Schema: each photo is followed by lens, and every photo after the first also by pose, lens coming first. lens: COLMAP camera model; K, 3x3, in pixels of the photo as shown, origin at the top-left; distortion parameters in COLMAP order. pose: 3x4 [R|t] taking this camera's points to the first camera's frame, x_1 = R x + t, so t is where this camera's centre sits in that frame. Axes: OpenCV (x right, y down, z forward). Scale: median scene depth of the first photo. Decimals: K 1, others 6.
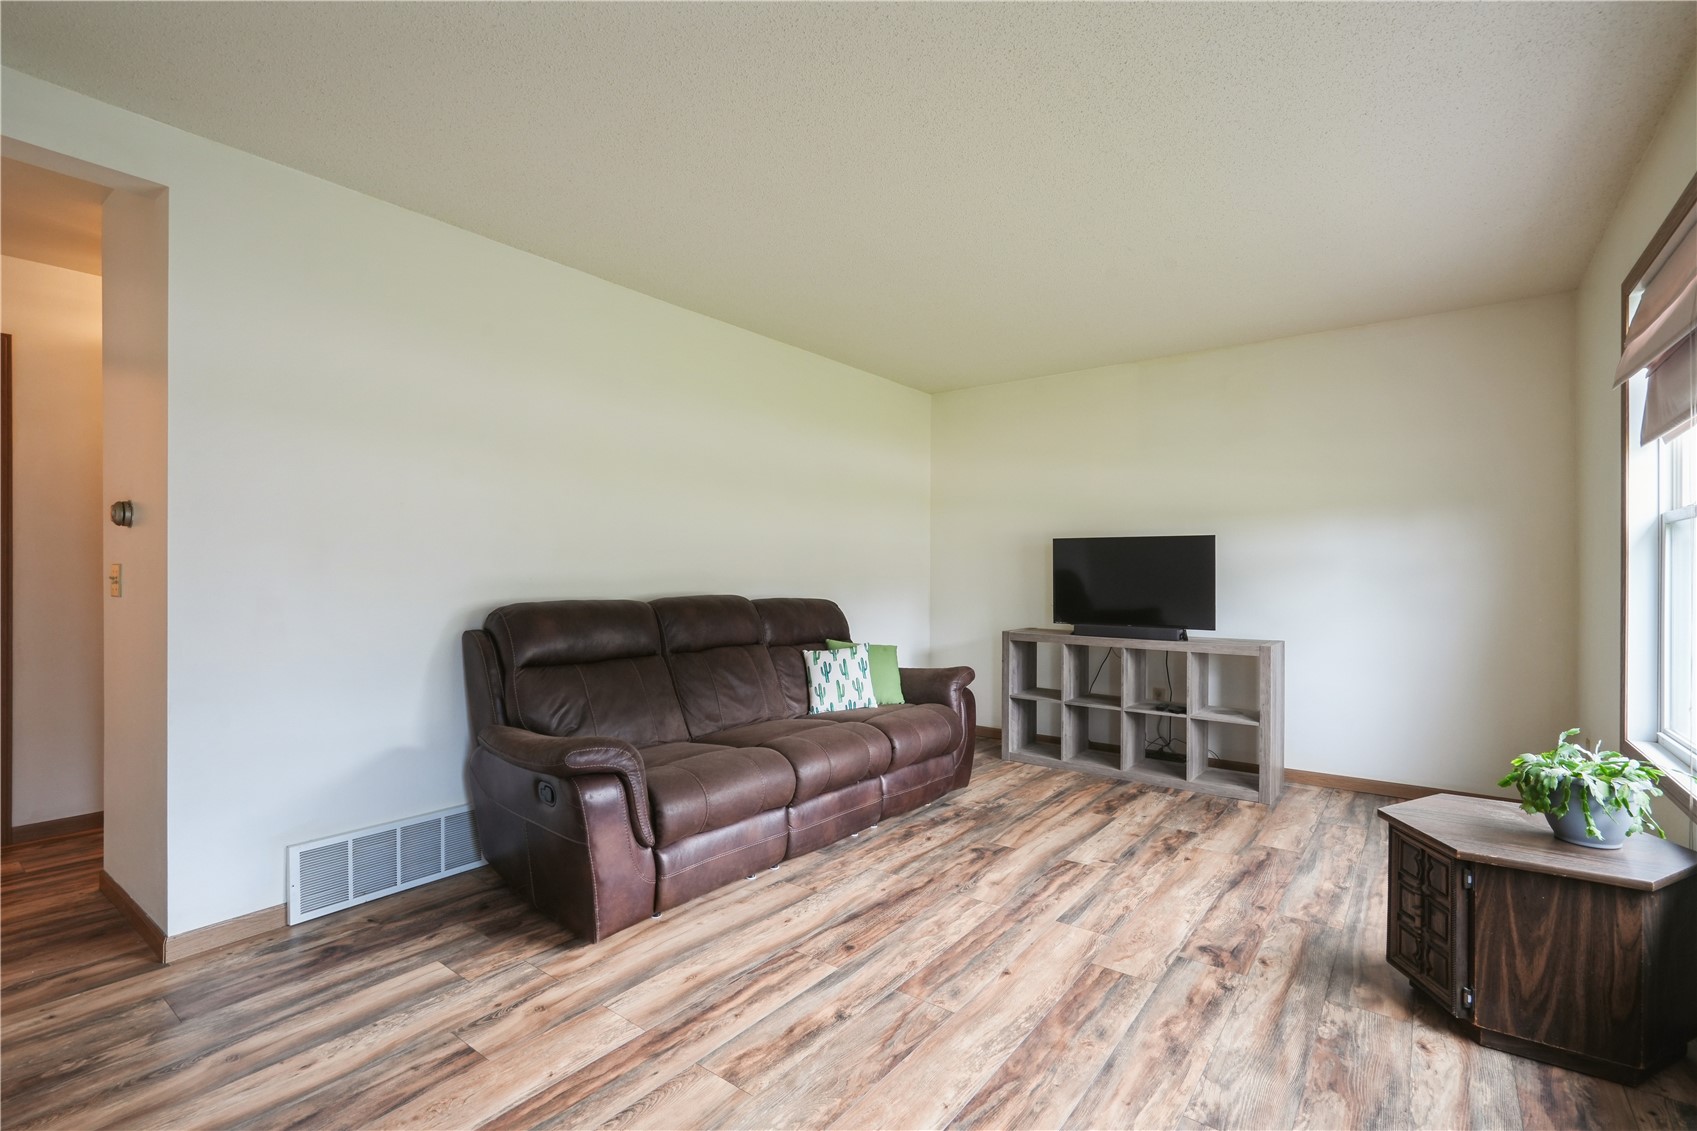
lens RADIAL K [[771.7, 0, 850.6], [0, 771.7, 571.9], [0, 0, 1]] dist [-0.003474, 0.004168]
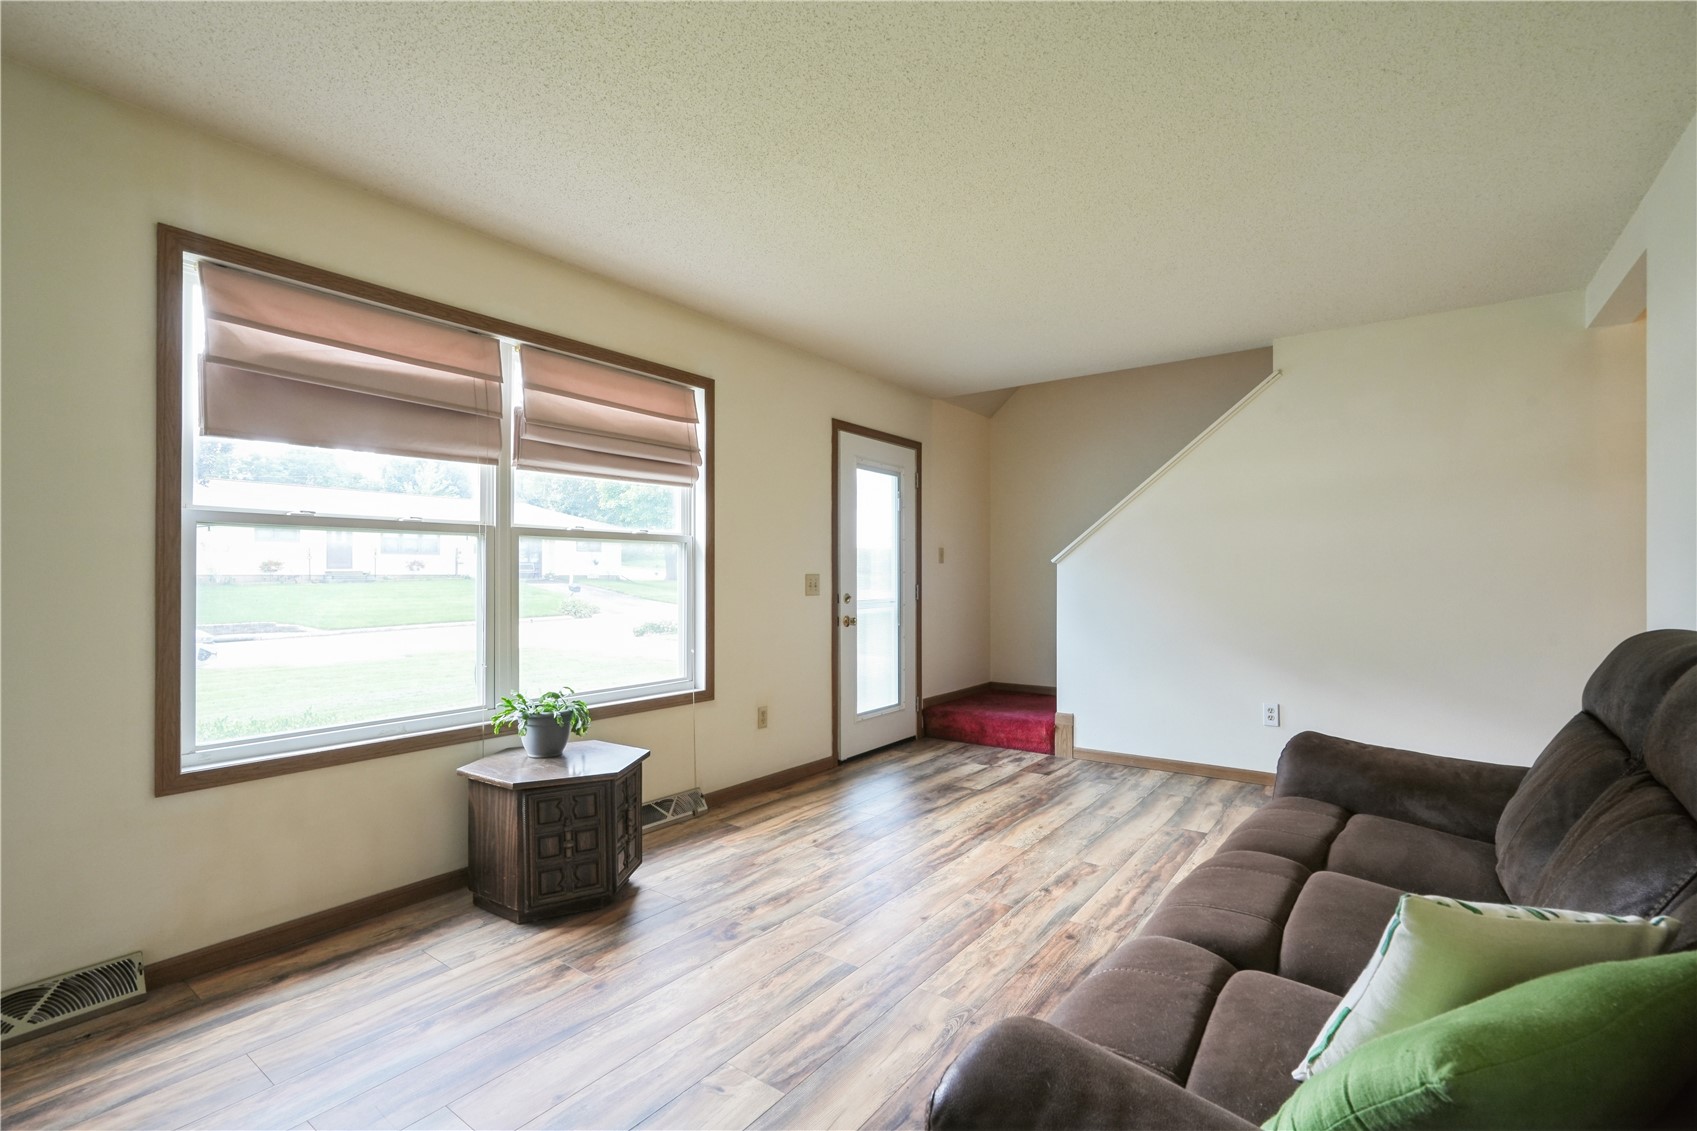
lens RADIAL K [[771.7, 0, 855.5], [0, 771.7, 566.2], [0, 0, 1]] dist [-0.003474, 0.004168]
pose [[-0.999751, -0.004320, -0.021906, 0.320027], [-0.004047, 0.999914, -0.012503, 0.000311], [0.021958, -0.012412, -0.999682, 2.082040]]
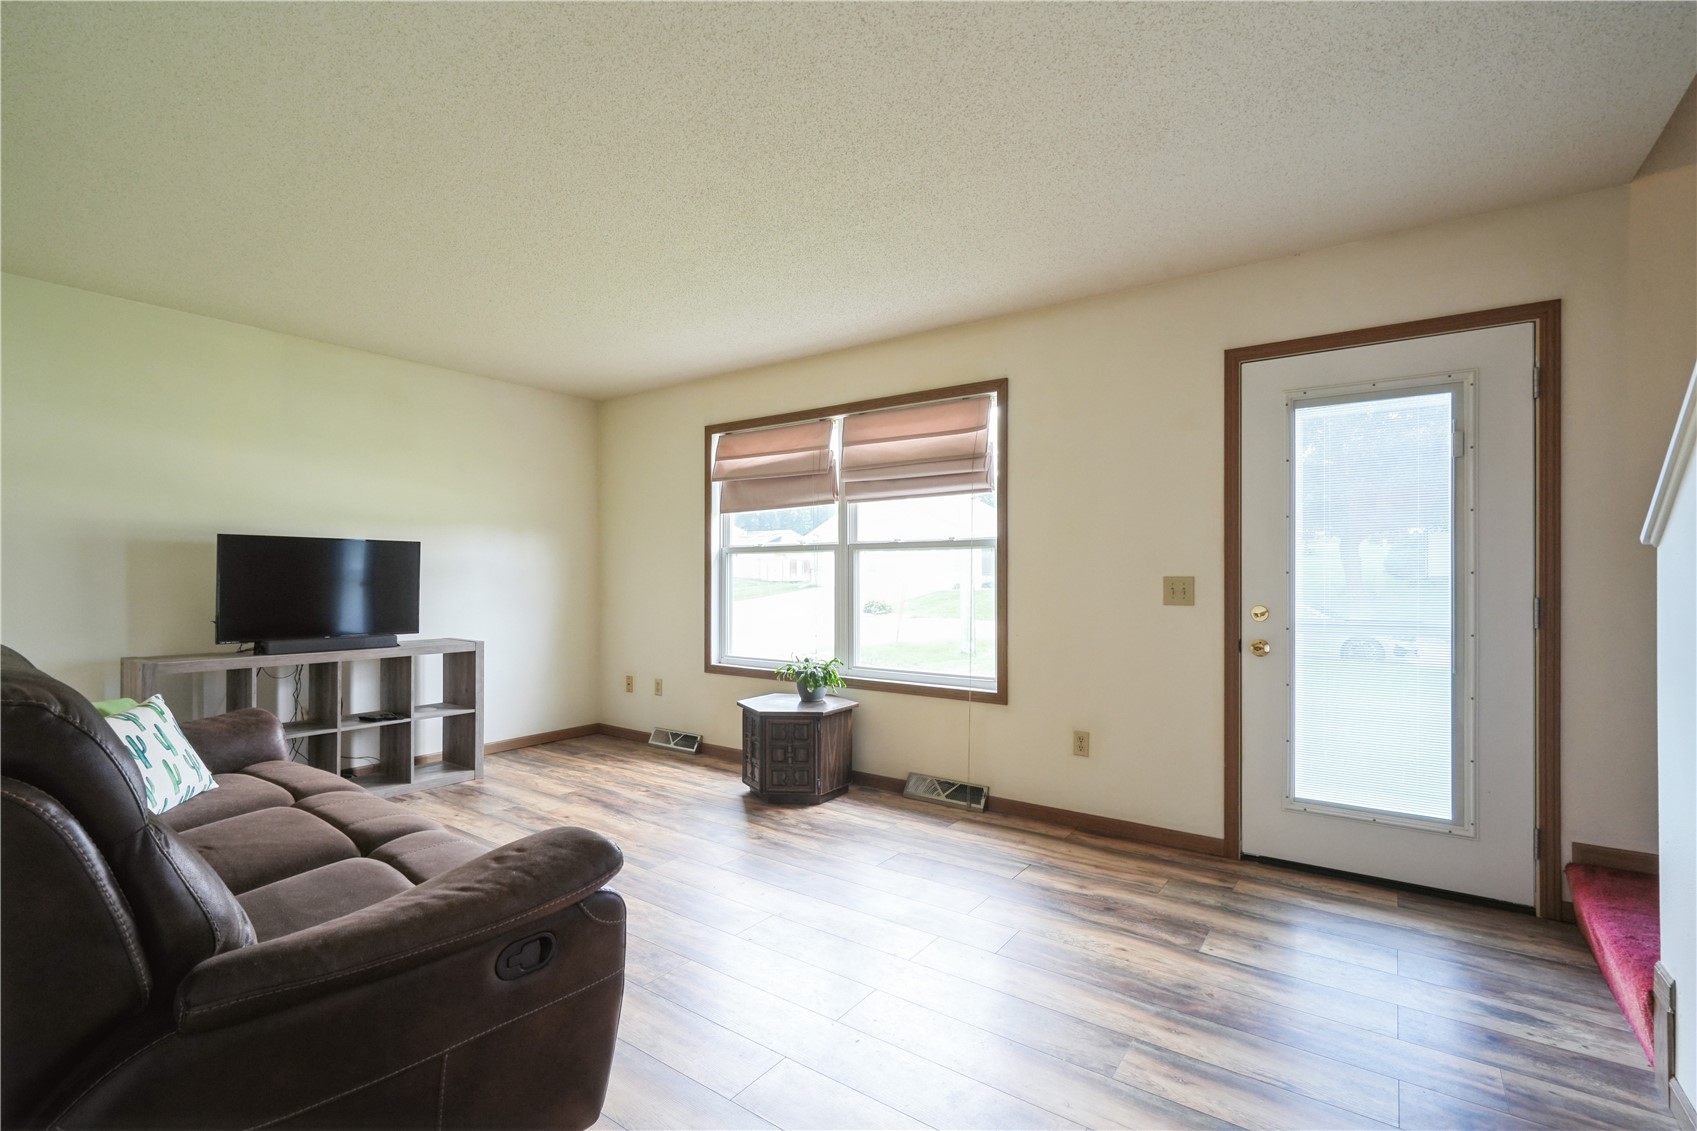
lens RADIAL K [[771.7, 0, 859.1], [0, 771.7, 569.2], [0, 0, 1]] dist [-0.003474, 0.004168]
pose [[-0.029120, 0.004841, 0.999564, -1.032136], [-0.001262, 0.999987, -0.004880, -0.009438], [-0.999575, -0.001403, -0.029114, 0.772640]]
